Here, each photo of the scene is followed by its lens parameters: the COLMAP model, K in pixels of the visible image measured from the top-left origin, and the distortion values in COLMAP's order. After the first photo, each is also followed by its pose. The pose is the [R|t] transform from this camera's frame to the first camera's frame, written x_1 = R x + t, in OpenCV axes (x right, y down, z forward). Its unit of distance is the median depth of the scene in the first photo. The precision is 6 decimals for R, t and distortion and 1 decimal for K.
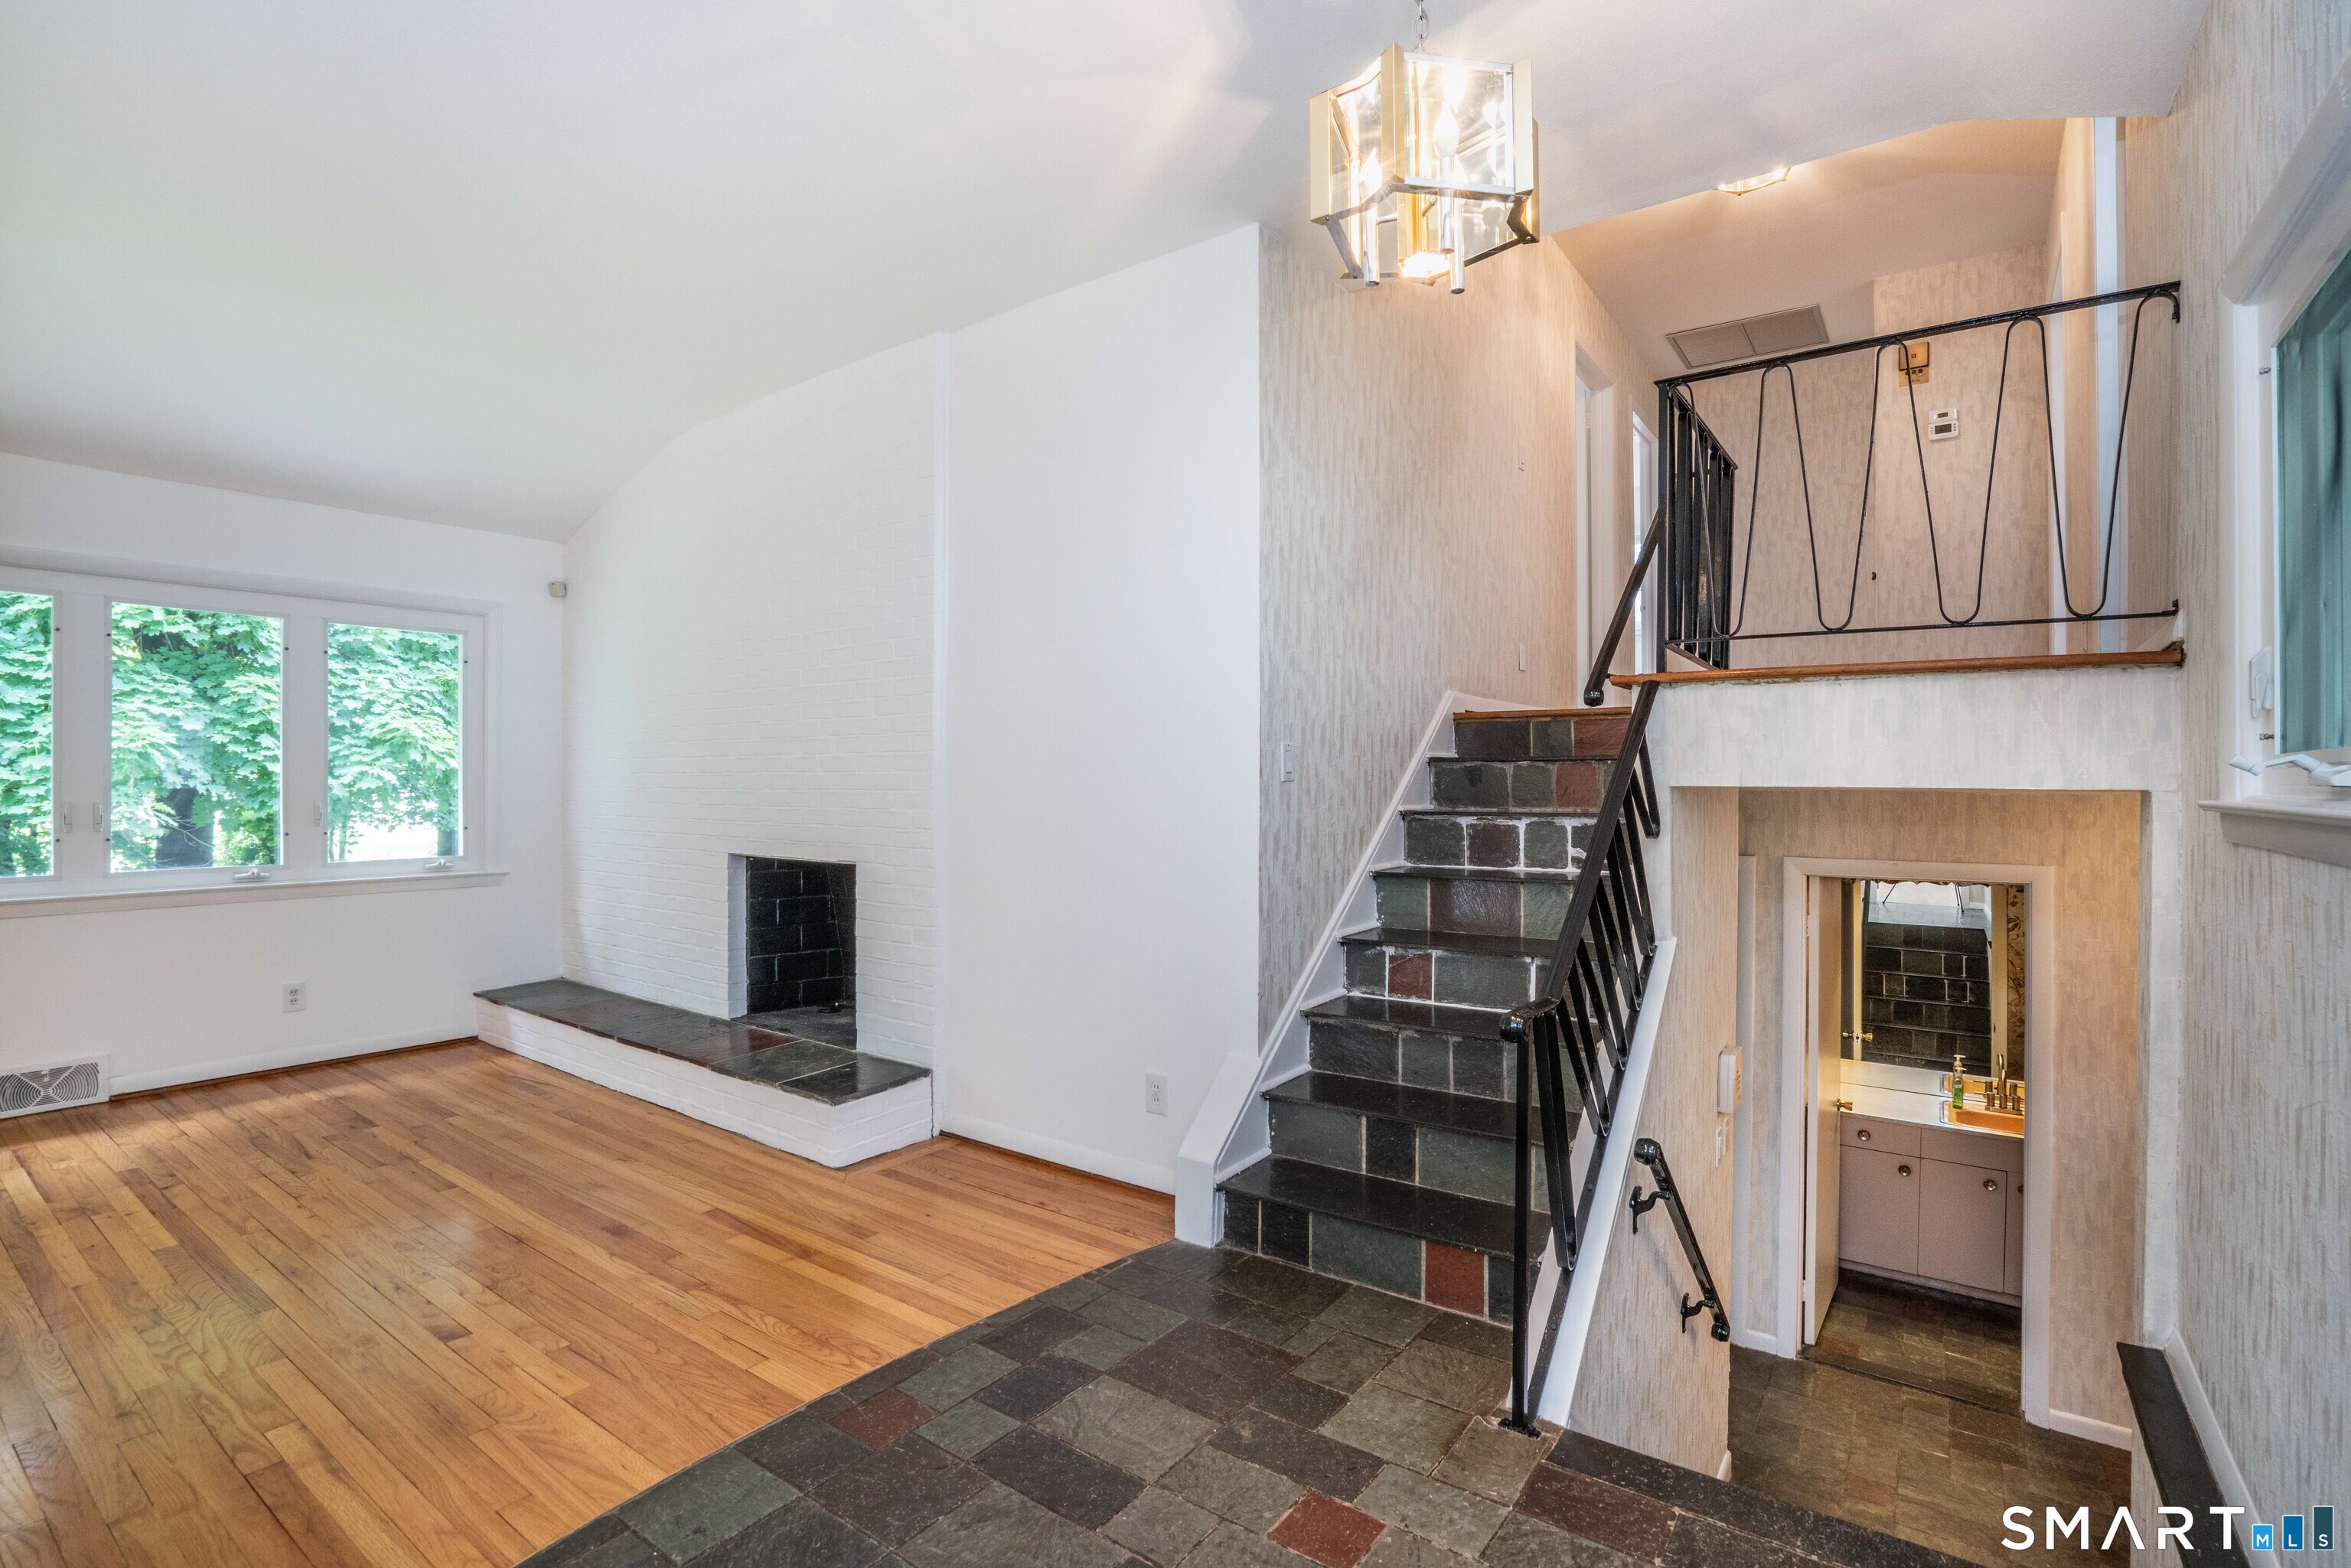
lens RADIAL K [[1074.2, 0, 1197.4], [0, 1074.2, 777.1], [0, 0, 1]] dist [-0.051633, 0.014105]
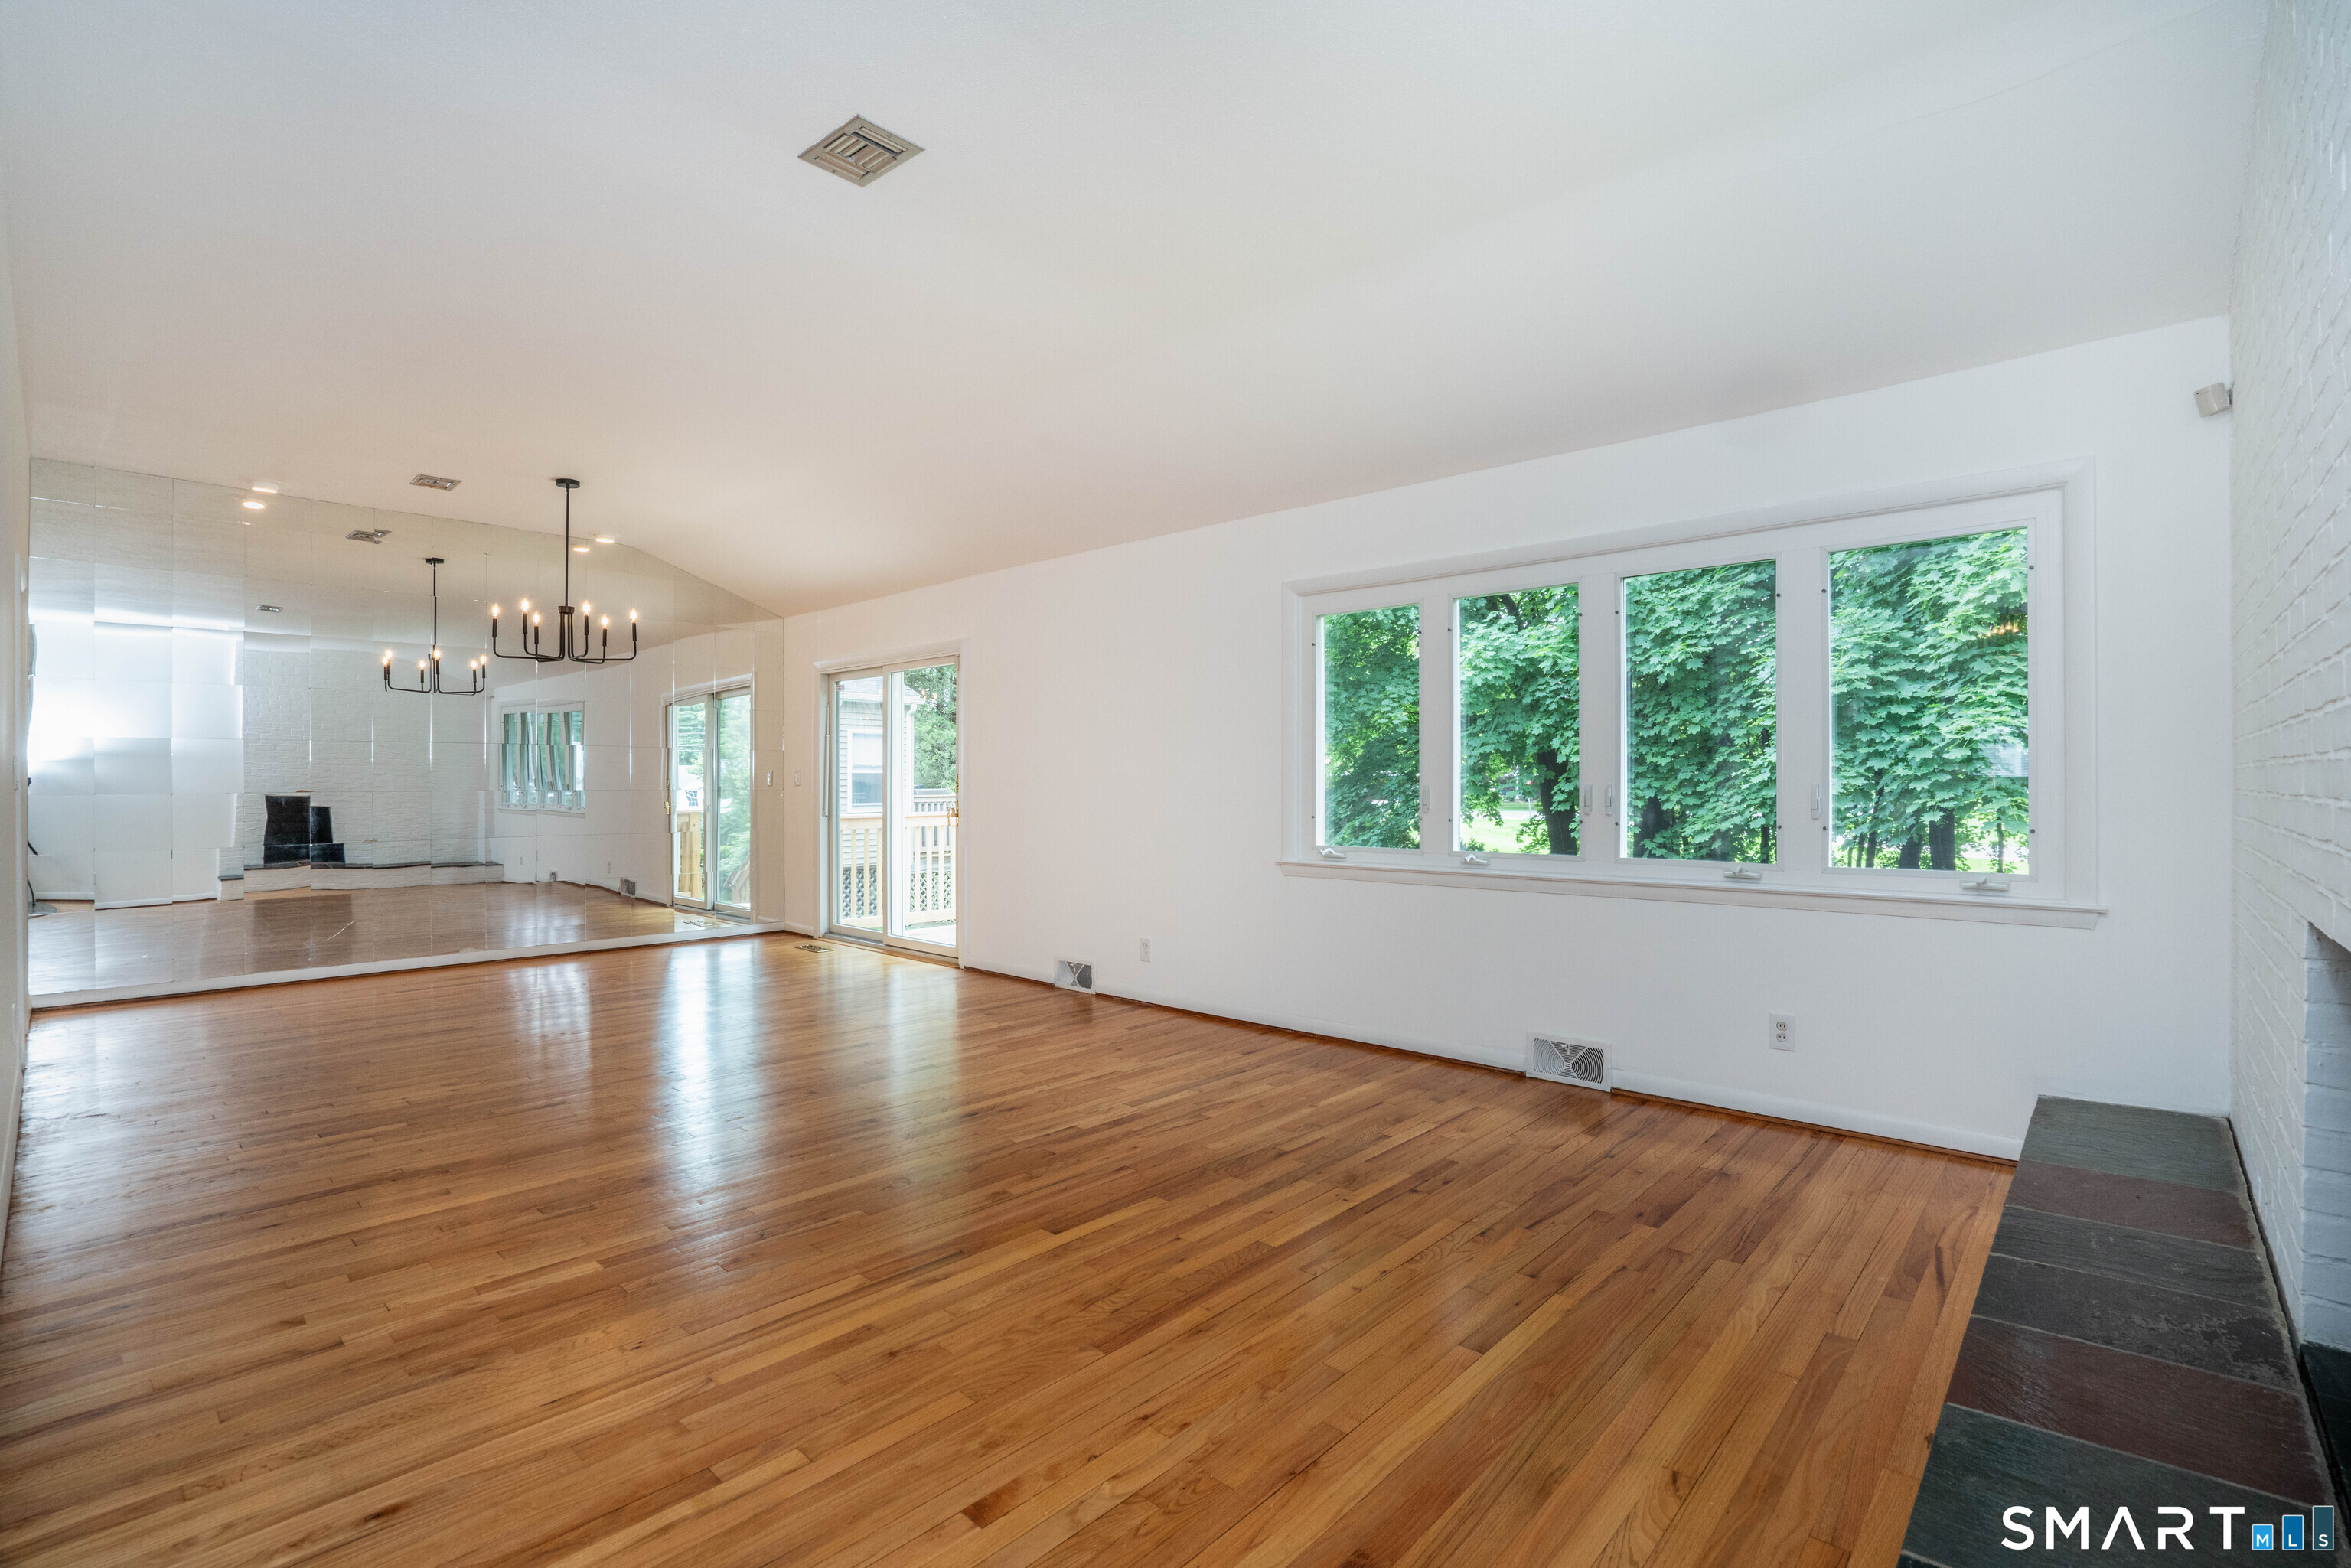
lens RADIAL K [[1074.2, 0, 1177.2], [0, 1074.2, 786.9], [0, 0, 1]] dist [-0.051633, 0.014105]
pose [[-0.131015, 0.000357, -0.991380, -0.014567], [0.006681, 0.999978, -0.000523, 0.029496], [0.991358, -0.006692, -0.131014, 0.890255]]
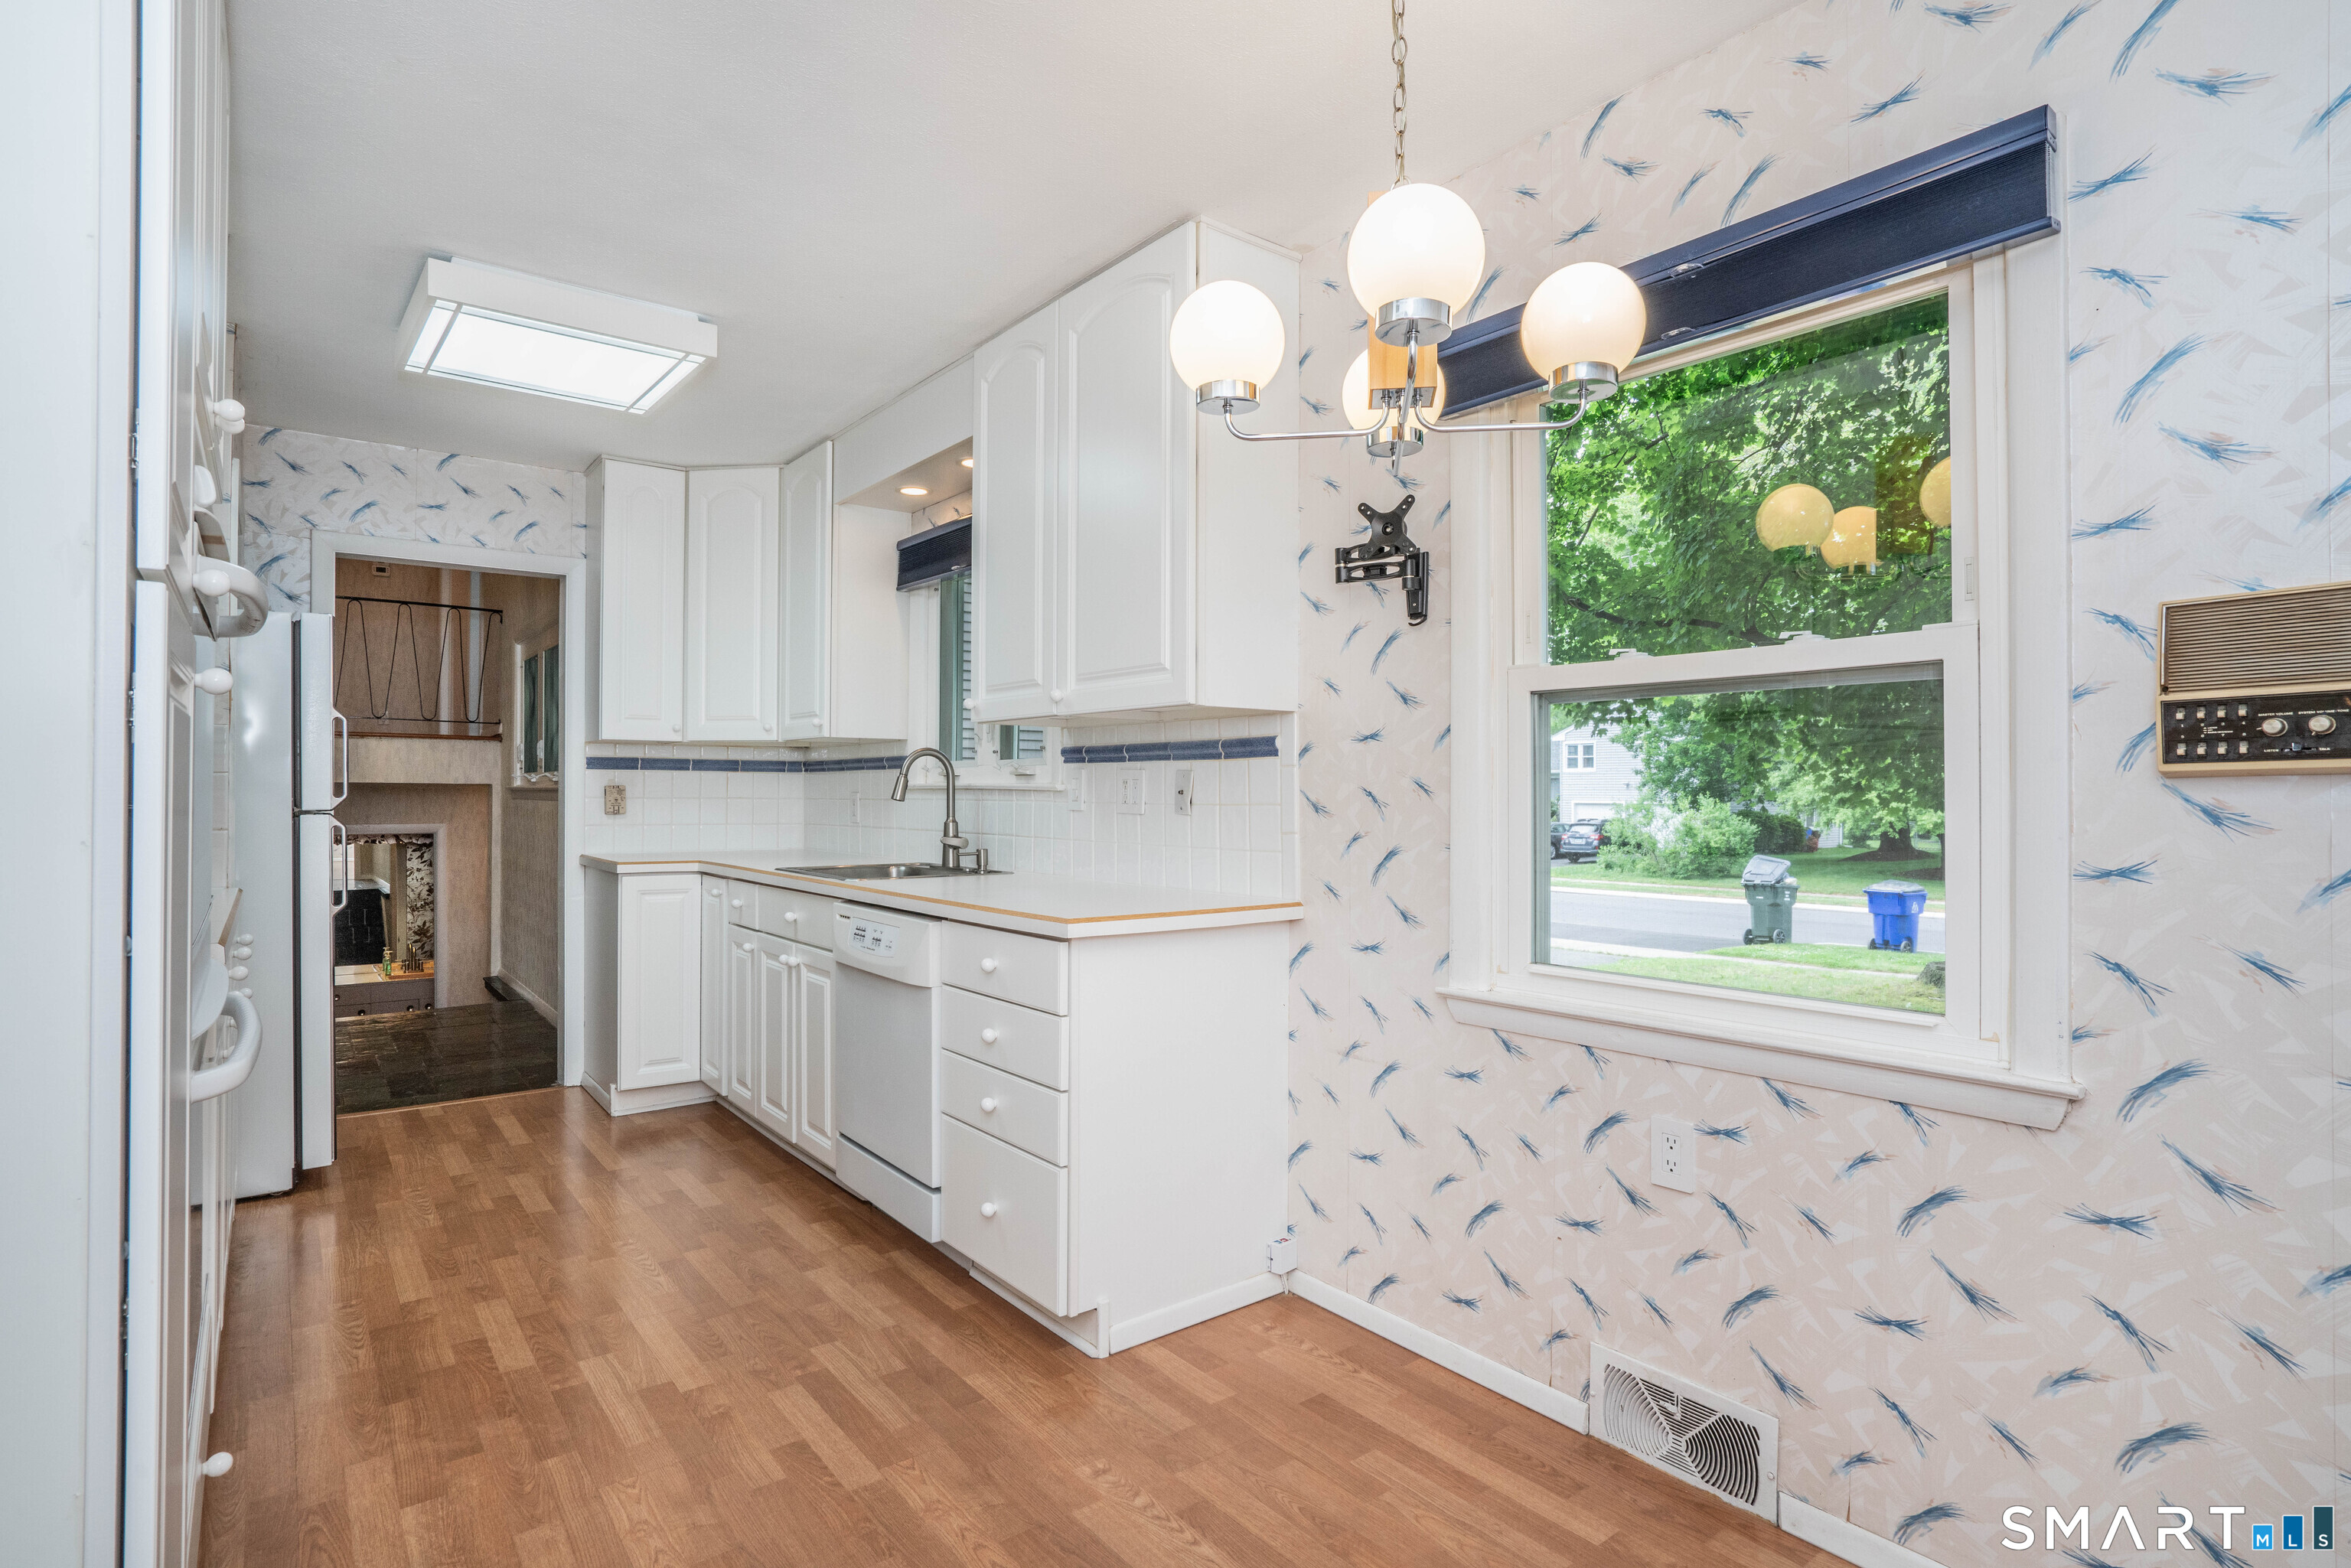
lens RADIAL K [[1179.8, 0, 1180.9], [0, 1179.8, 789.3], [0, 0, 1]] dist [-0.029519, 0.005410]
pose [[0.282223, -0.003253, 0.959343, -1.142233], [-0.002076, 0.999990, 0.004001, 0.008128], [-0.959347, -0.003121, 0.282214, -1.209229]]
